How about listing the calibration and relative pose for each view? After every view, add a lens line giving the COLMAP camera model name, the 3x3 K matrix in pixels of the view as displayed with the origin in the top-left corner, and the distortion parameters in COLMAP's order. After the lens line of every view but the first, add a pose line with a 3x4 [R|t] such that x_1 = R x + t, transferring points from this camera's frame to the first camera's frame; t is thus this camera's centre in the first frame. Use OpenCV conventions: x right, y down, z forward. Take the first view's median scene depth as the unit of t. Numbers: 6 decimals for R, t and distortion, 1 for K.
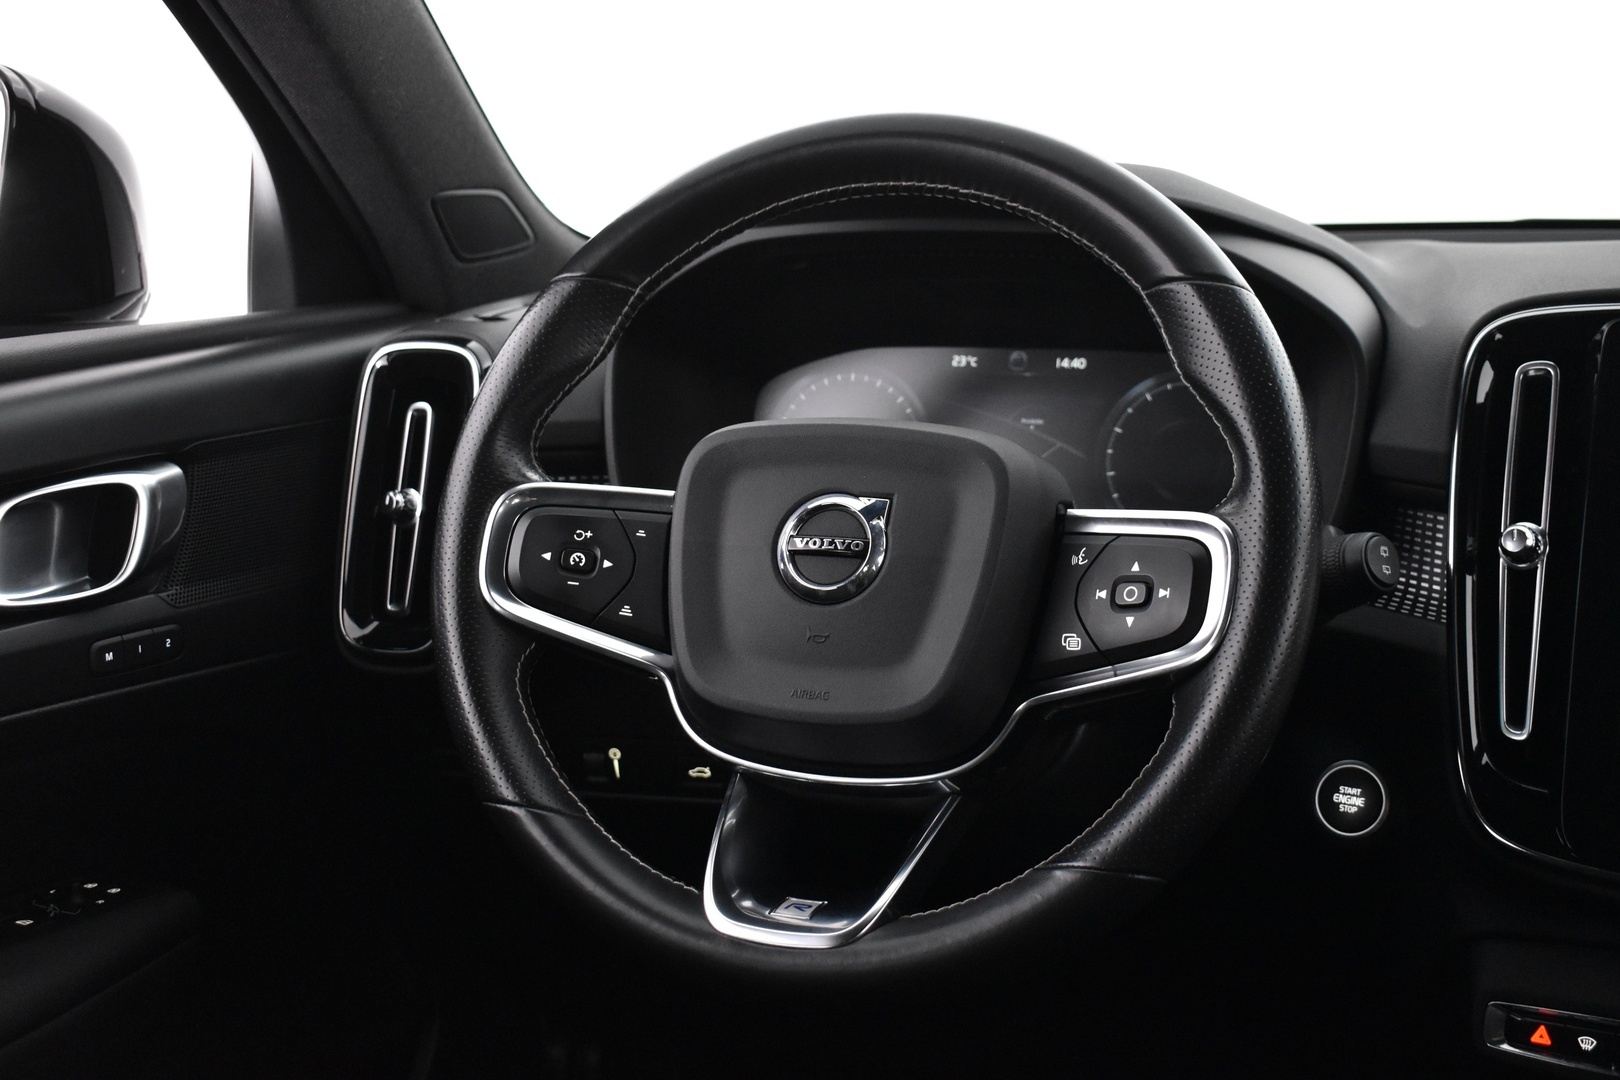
lens RADIAL K [[1964.7, 0, 812.3], [0, 1964.7, 515.7], [0, 0, 1]] dist [-0.066342, -0.034236]
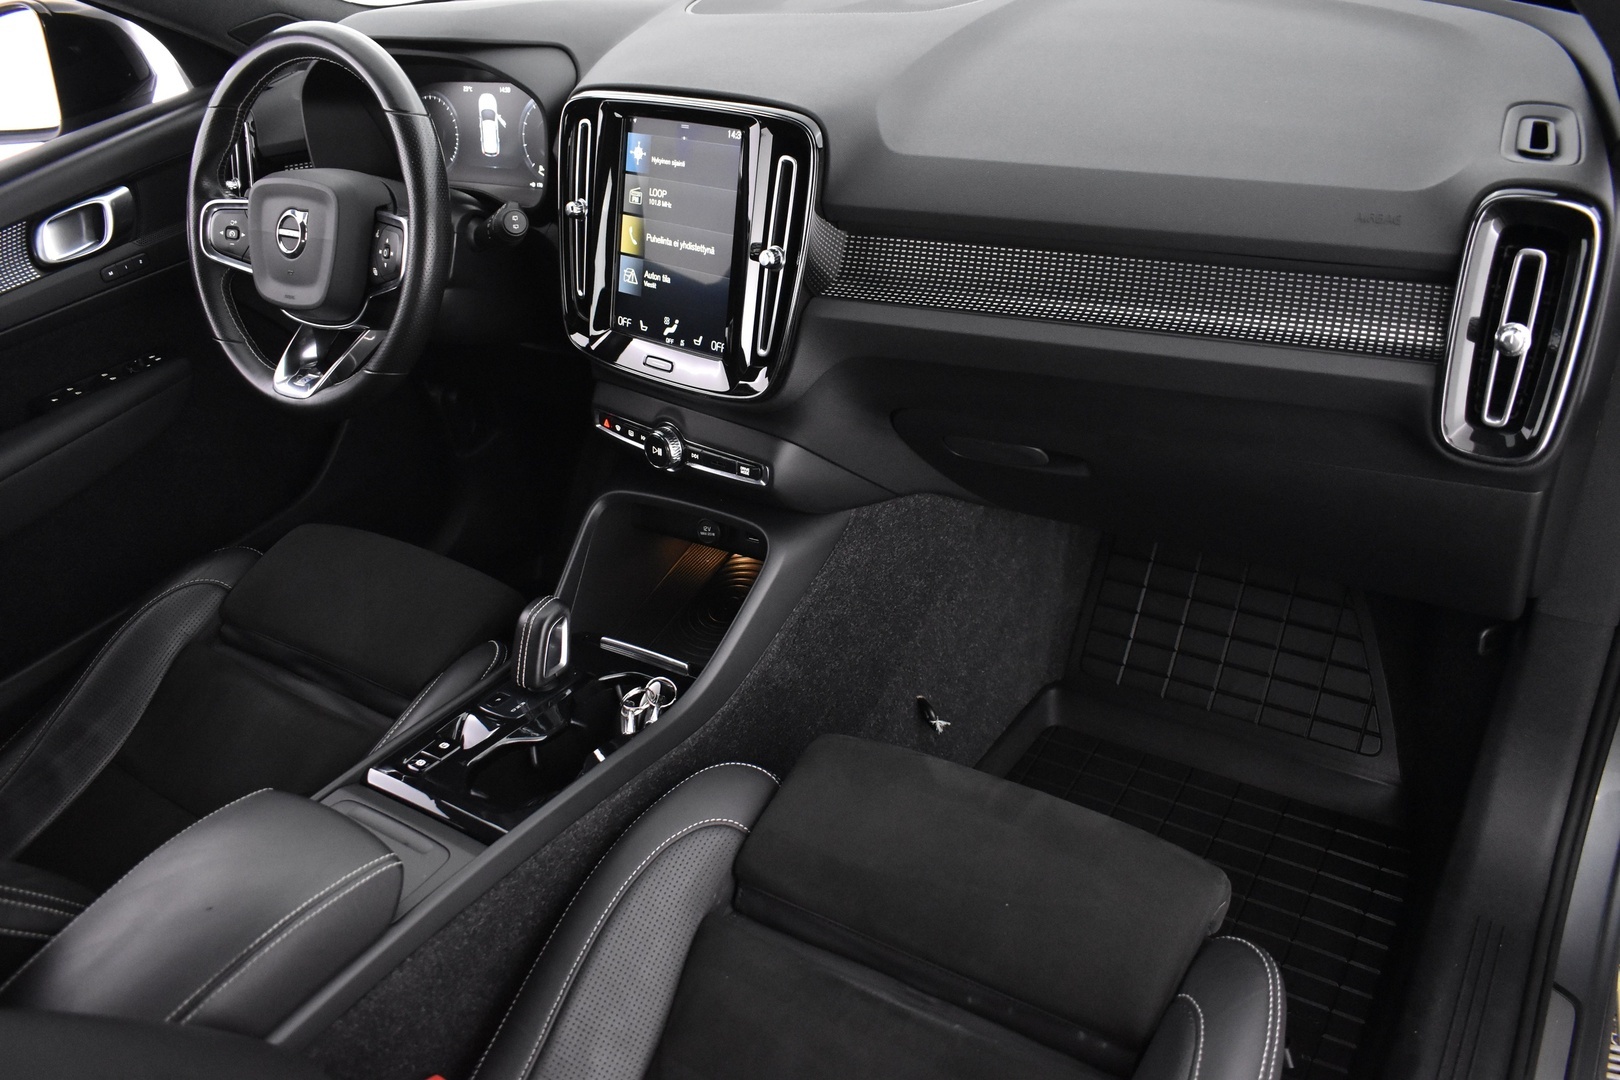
lens RADIAL K [[1251.1, 0, 812.1], [0, 1251.1, 521.5], [0, 0, 1]] dist [-0.094233, 0.006946]
pose [[0.975254, 0.009627, -0.220879, 0.924680], [0.085562, 0.904768, 0.417222, -0.225044], [0.203861, -0.425796, 0.881555, -0.320014]]
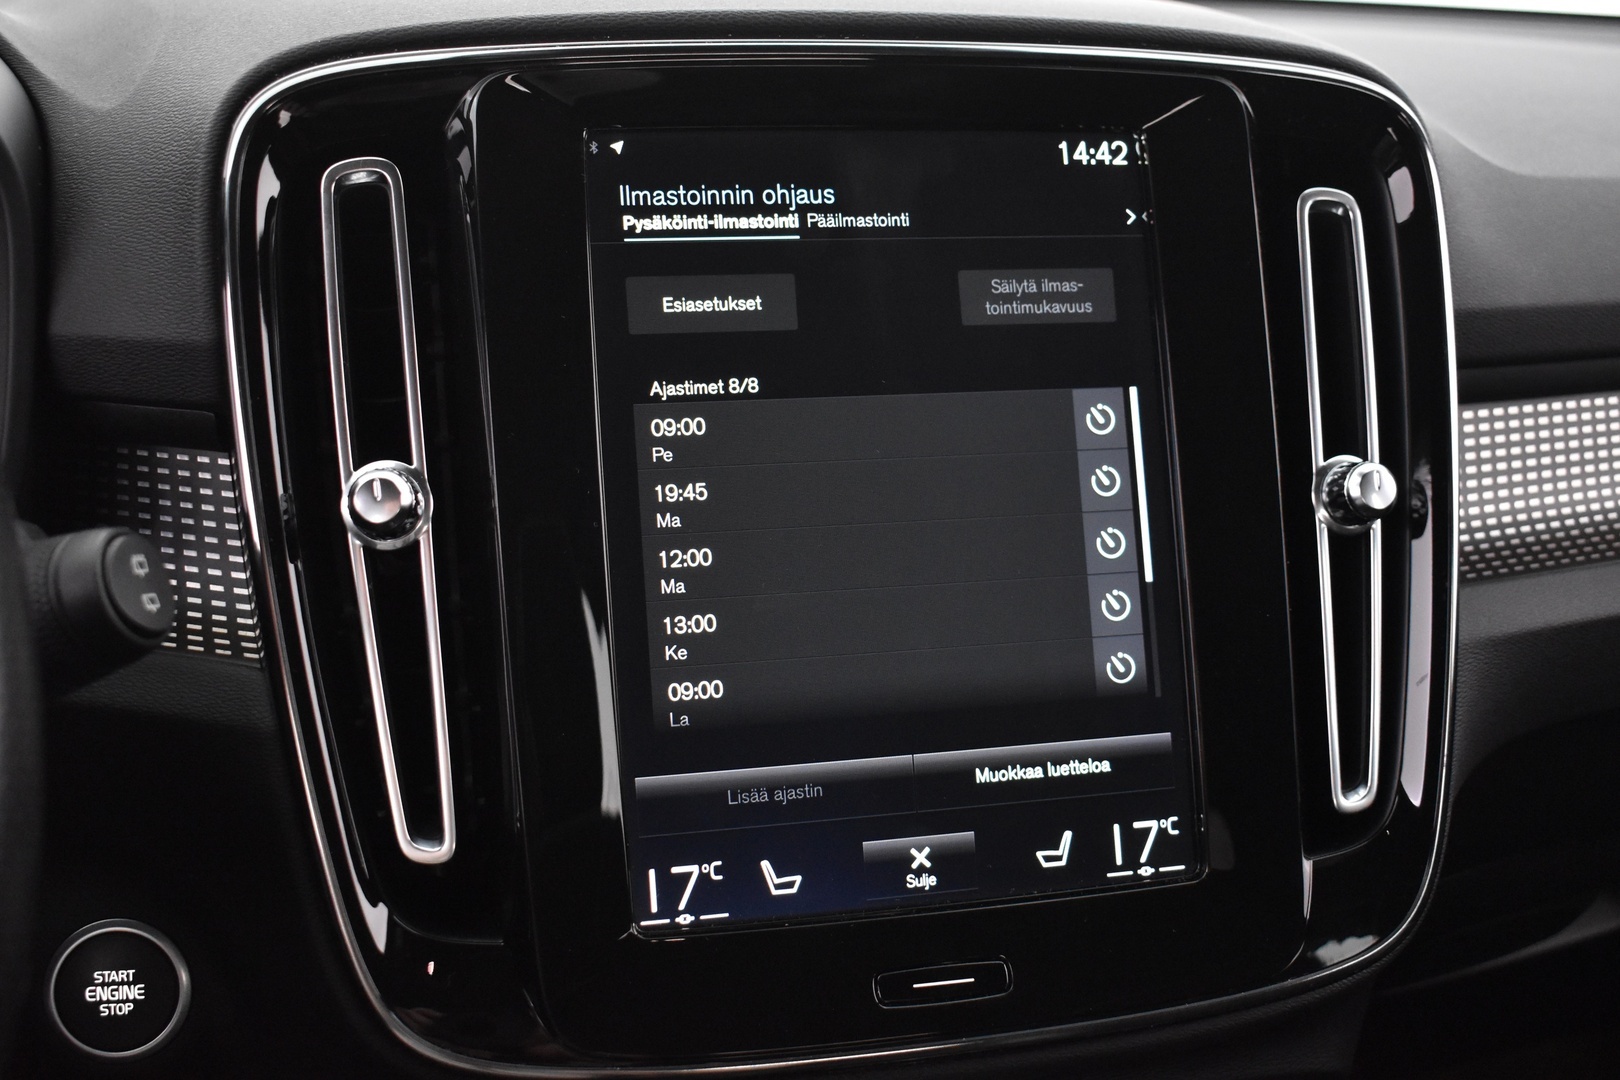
lens RADIAL K [[1815.4, 0, 810.0], [0, 1815.4, 540.0], [0, 0, 1]] dist [-0.025518, -0.133057]
pose [[0.738732, -0.168090, 0.652702, 0.121756], [0.091795, 0.984471, 0.149637, -0.039227], [-0.667719, -0.050627, 0.742690, 0.545606]]
